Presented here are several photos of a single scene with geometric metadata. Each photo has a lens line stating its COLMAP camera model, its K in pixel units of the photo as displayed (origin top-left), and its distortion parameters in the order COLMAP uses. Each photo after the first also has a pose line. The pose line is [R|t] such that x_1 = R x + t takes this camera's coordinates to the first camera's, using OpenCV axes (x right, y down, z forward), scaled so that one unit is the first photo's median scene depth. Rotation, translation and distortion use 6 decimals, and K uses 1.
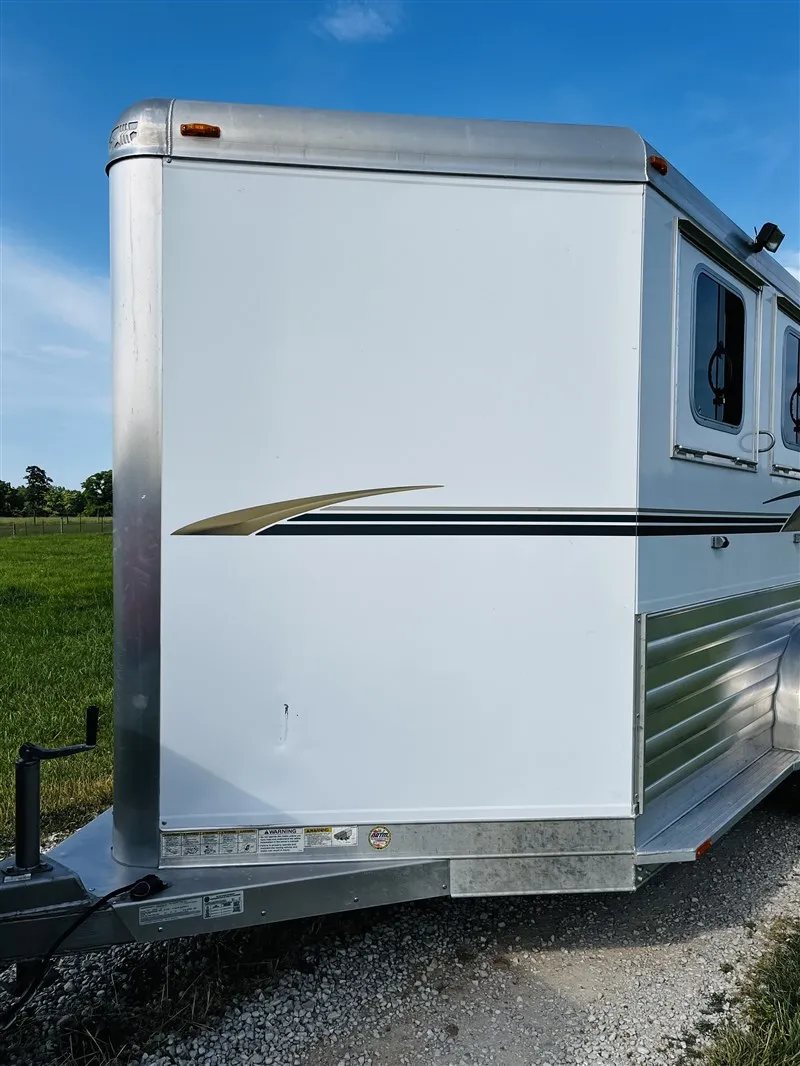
lens RADIAL K [[800.6, 0, 397.5], [0, 800.6, 536.9], [0, 0, 1]] dist [0.061187, -0.085504]
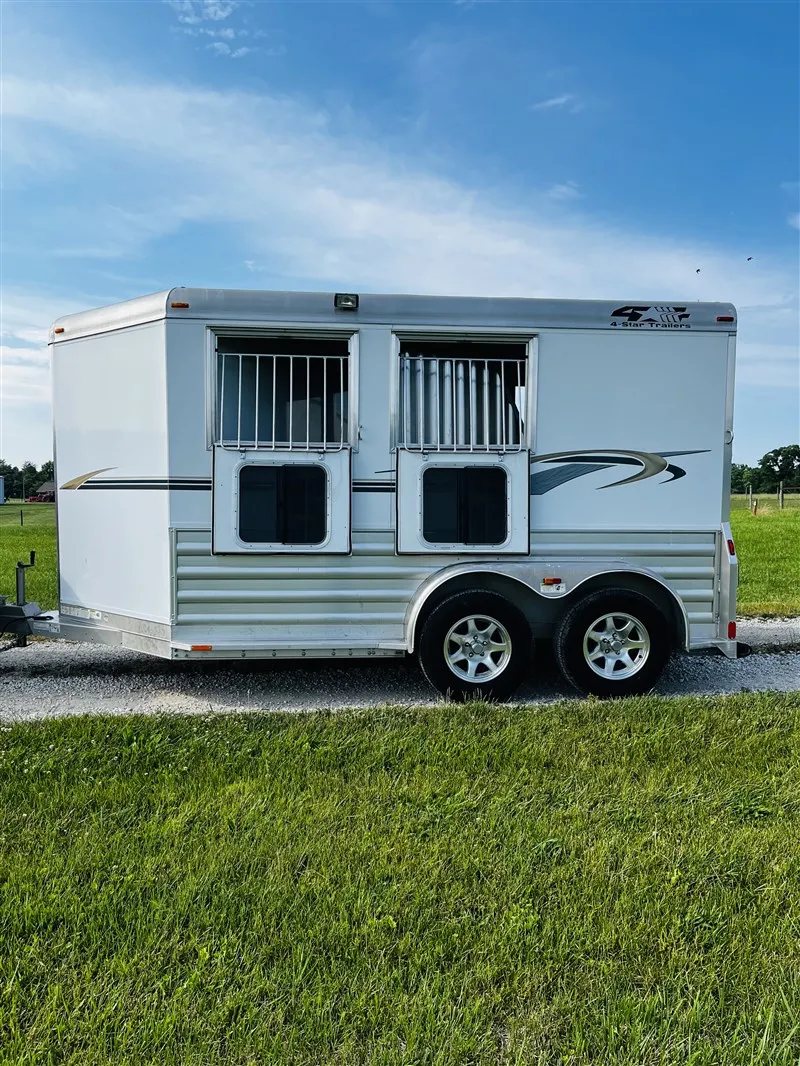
lens RADIAL K [[798.8, 0, 398.6], [0, 798.8, 544.8], [0, 0, 1]] dist [0.073501, -0.127118]
pose [[0.689229, 0.046001, -0.723082, 2.240892], [-0.019157, 0.998791, 0.045281, 0.036157], [0.724290, -0.017357, 0.689277, 0.002087]]
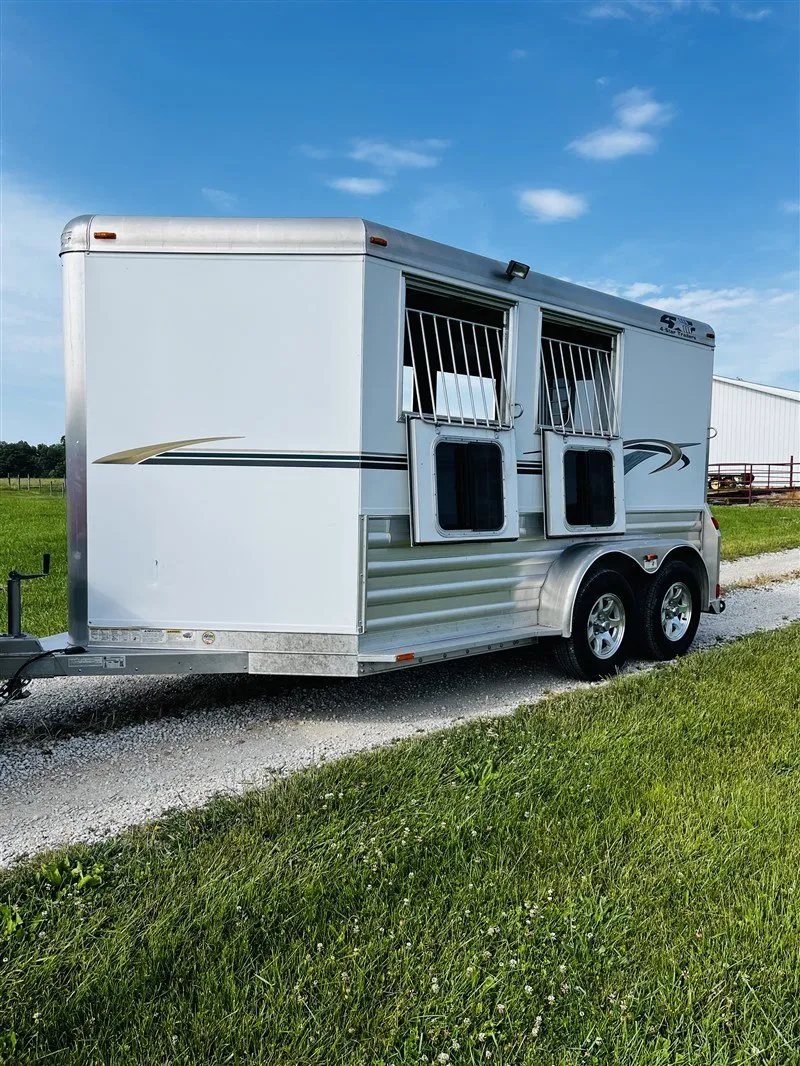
lens RADIAL K [[798.8, 0, 398.6], [0, 798.8, 544.8], [0, 0, 1]] dist [0.073501, -0.127118]
pose [[0.988551, 0.022346, -0.149222, 0.639511], [-0.014659, 0.998517, 0.052422, 0.071107], [0.150172, -0.049635, 0.987413, -0.654449]]
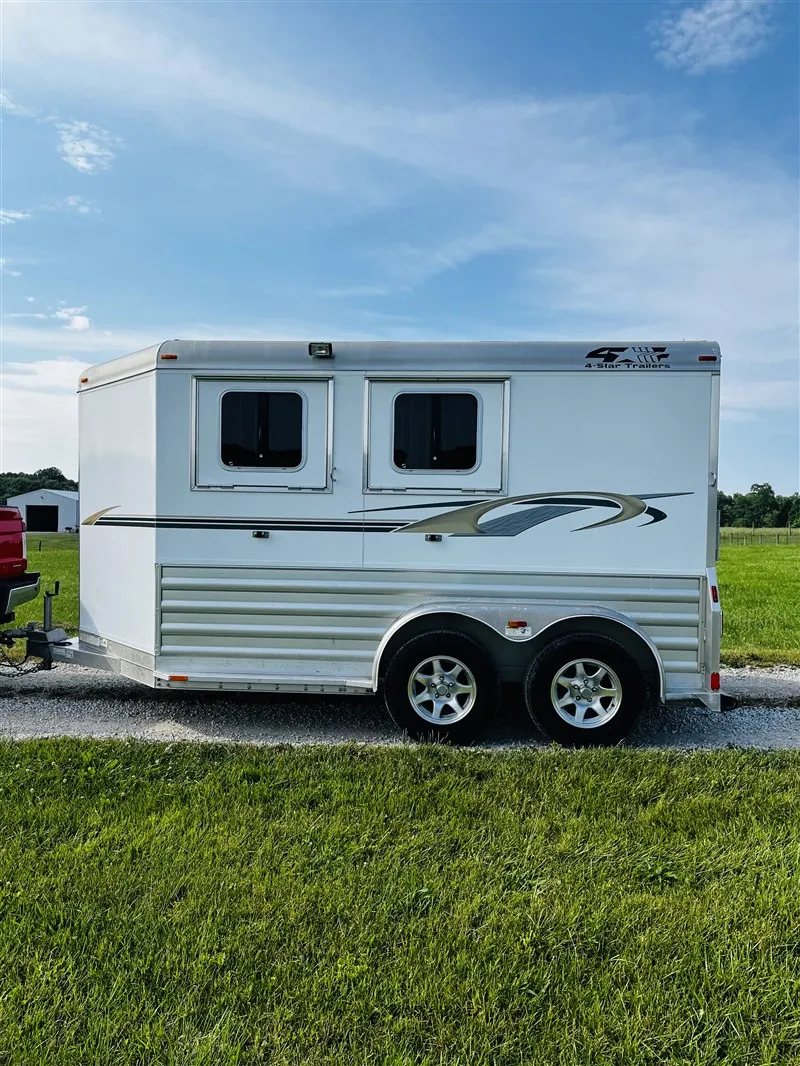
lens RADIAL K [[800.6, 0, 397.5], [0, 800.6, 536.9], [0, 0, 1]] dist [0.061187, -0.085504]
pose [[0.569431, 0.020076, -0.821794, 2.529408], [-0.032039, 0.999484, 0.002217, -0.001714], [0.821415, 0.025067, 0.569780, 0.293259]]
